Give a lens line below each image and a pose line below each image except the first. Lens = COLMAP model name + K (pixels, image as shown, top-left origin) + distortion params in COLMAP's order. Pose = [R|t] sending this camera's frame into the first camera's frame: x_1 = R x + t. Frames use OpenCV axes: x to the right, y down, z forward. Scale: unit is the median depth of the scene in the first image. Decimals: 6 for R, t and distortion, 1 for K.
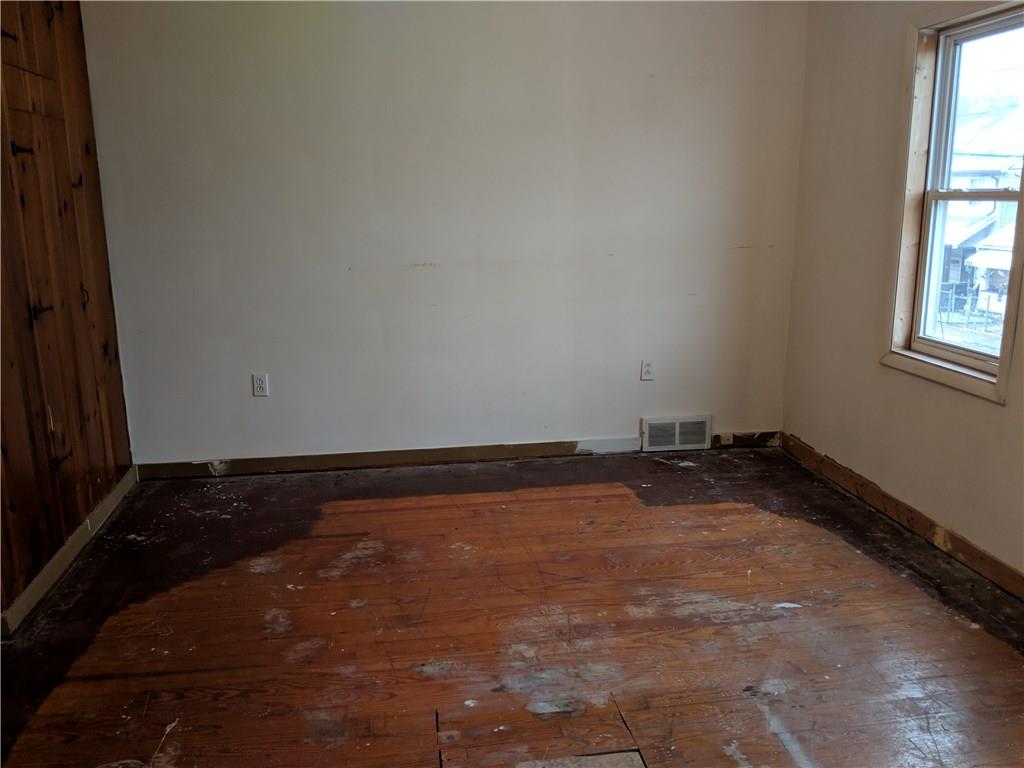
lens RADIAL K [[833.3, 0, 511.3], [0, 833.3, 353.2], [0, 0, 1]] dist [0.111933, -0.233379]
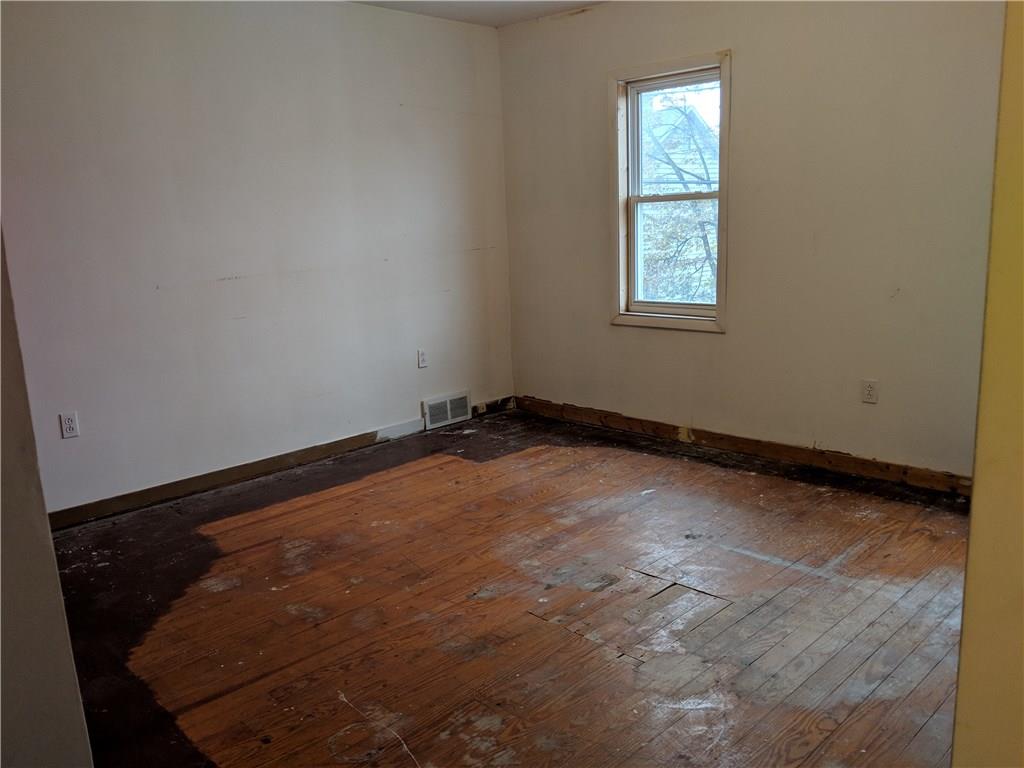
lens RADIAL K [[833.3, 0, 511.3], [0, 833.3, 353.2], [0, 0, 1]] dist [0.111933, -0.233379]
pose [[0.806595, -0.121182, 0.578550, -0.456220], [0.141909, 0.989834, 0.009484, 0.022016], [-0.573818, 0.074451, 0.815592, -0.005851]]
